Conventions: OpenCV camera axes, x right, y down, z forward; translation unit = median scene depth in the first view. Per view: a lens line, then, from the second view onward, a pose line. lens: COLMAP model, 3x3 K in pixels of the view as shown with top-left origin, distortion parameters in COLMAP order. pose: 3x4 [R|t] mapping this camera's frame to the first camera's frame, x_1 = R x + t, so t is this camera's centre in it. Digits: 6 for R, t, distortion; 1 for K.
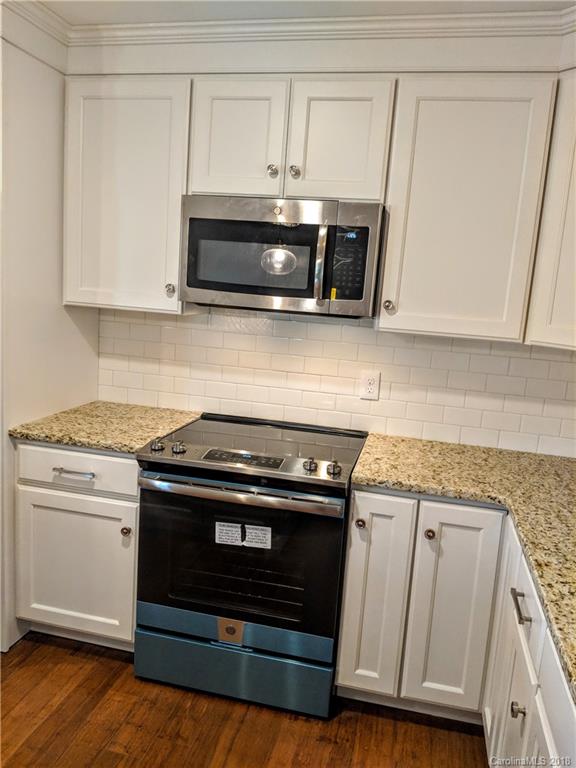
lens RADIAL K [[614.0, 0, 288.0], [0, 614.0, 384.0], [0, 0, 1]] dist [0.047009, -0.096061]
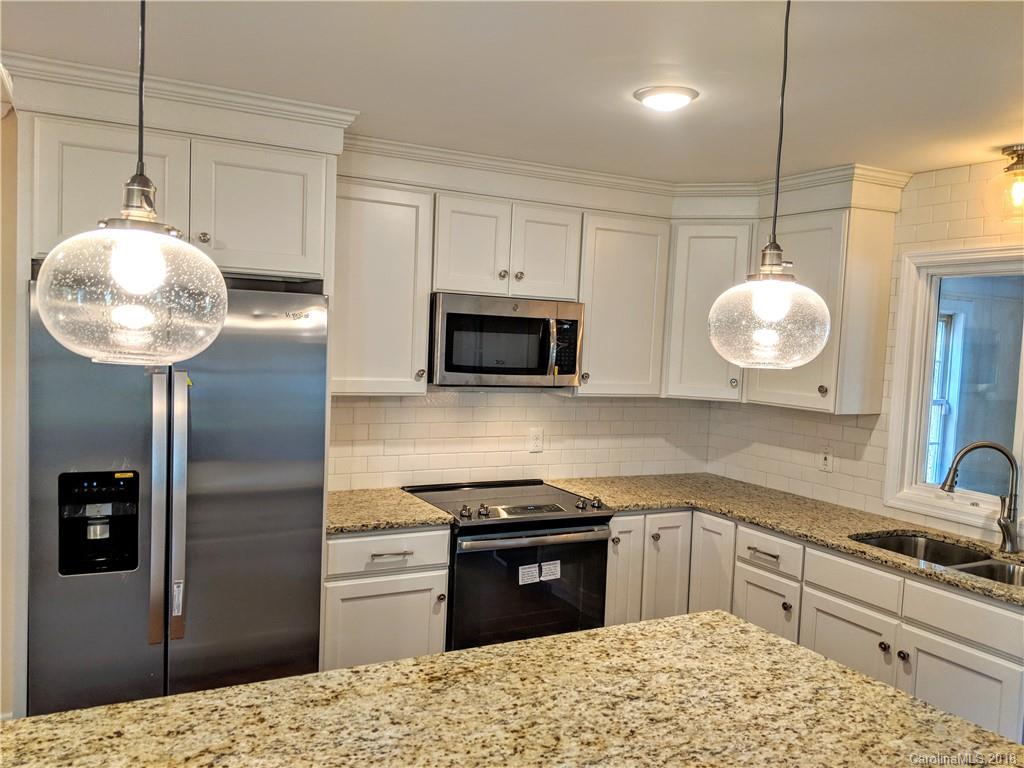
lens RADIAL K [[811.3, 0, 491.7], [0, 811.3, 382.4], [0, 0, 1]] dist [0.083261, -0.137750]
pose [[0.759983, -0.072699, 0.645865, -1.116477], [0.113750, 0.993265, -0.022046, -0.100389], [-0.639912, 0.090221, 0.763133, -0.201821]]
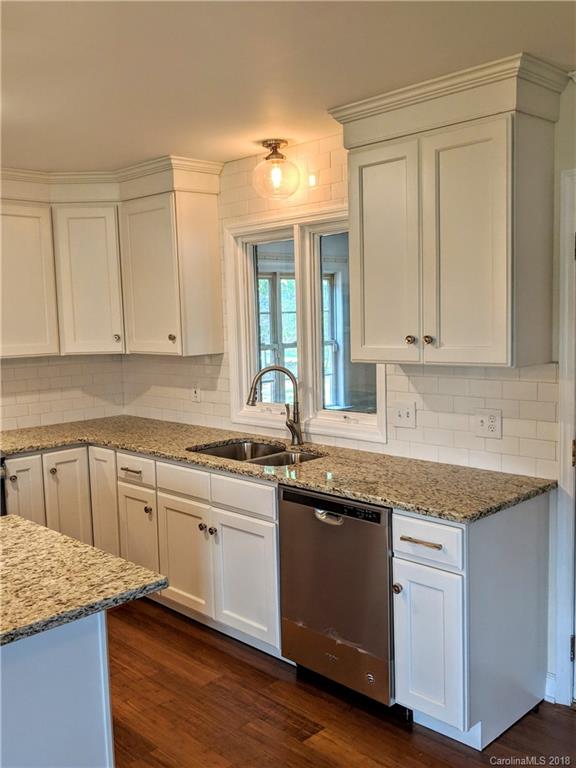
lens RADIAL K [[724.6, 0, 277.1], [0, 724.6, 386.0], [0, 0, 1]] dist [0.060768, -0.008367]
pose [[0.536313, -0.168216, 0.827086, -0.955418], [0.199823, 0.977385, 0.069212, -0.002105], [-0.820024, 0.128152, 0.557797, -0.594920]]
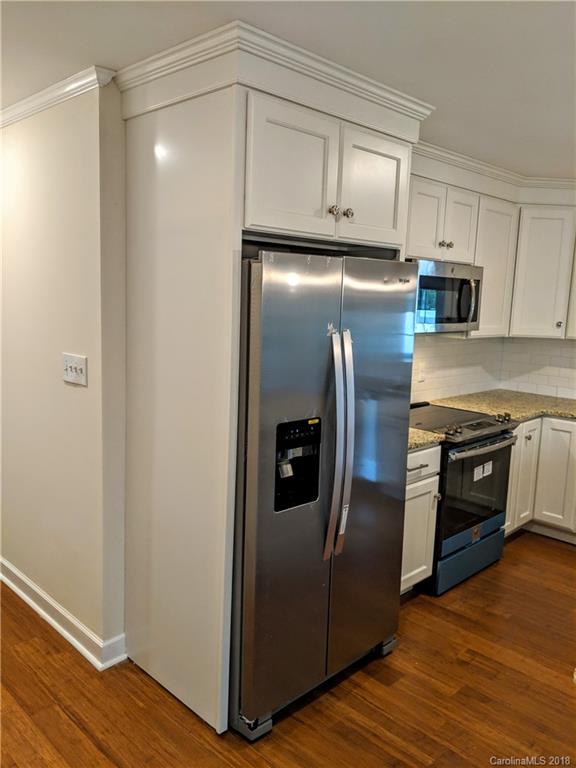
lens RADIAL K [[608.5, 0, 271.4], [0, 608.5, 379.7], [0, 0, 1]] dist [0.083261, -0.137750]
pose [[0.537152, -0.167130, 0.826762, -1.623159], [0.138374, 0.984354, 0.109086, -0.241012], [-0.832058, 0.055807, 0.551875, 0.527481]]
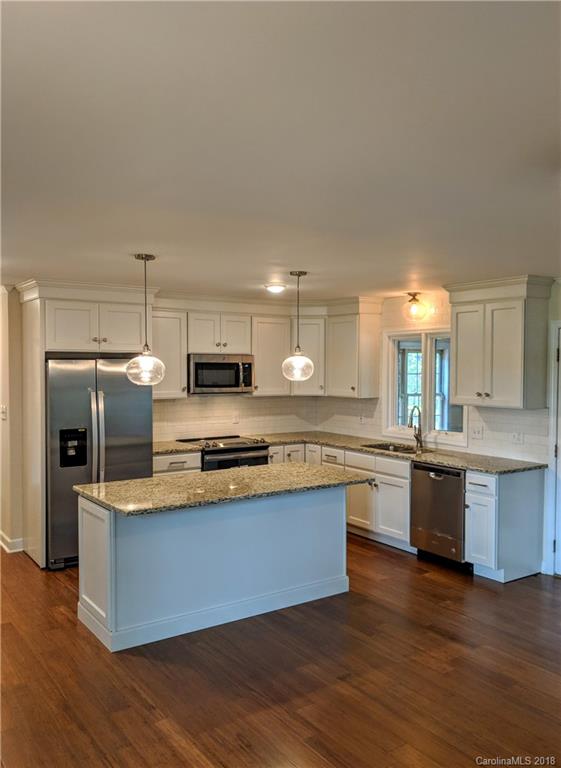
lens RADIAL K [[648.3, 0, 280.5], [0, 648.3, 384.0], [0, 0, 1]] dist [0.137438, -0.367094]
pose [[0.671123, -0.088097, 0.736093, -2.080448], [0.160446, 0.986642, -0.028202, -0.036245], [-0.723776, 0.137030, 0.676292, -1.225010]]
